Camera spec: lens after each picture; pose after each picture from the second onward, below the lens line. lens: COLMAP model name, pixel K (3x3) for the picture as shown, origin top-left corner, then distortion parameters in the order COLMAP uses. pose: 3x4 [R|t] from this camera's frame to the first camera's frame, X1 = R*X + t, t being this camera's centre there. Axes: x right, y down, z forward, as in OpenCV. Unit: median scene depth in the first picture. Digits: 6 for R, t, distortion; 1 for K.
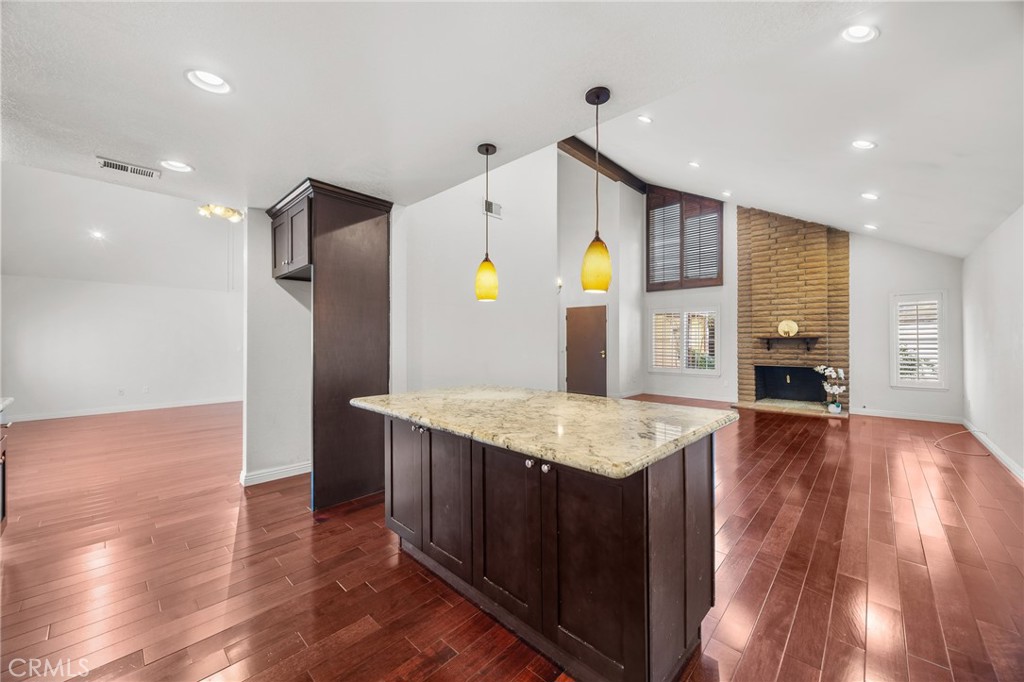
lens RADIAL K [[392.7, 0, 514.6], [0, 392.7, 338.6], [0, 0, 1]] dist [-0.001255, -0.000085]
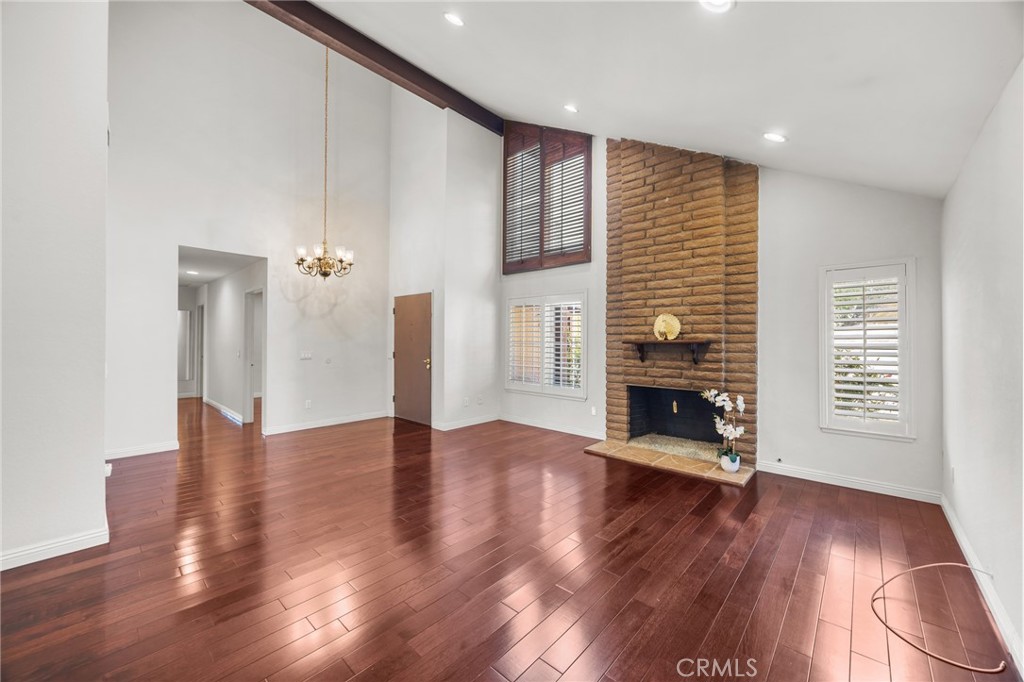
lens RADIAL K [[391.7, 0, 519.1], [0, 391.7, 339.5], [0, 0, 1]] dist [-0.001680, -0.000218]
pose [[0.999941, 0.007050, 0.008299, 0.460969], [-0.007064, 0.999974, 0.001671, -0.006081], [-0.008287, -0.001730, 0.999964, 0.386185]]
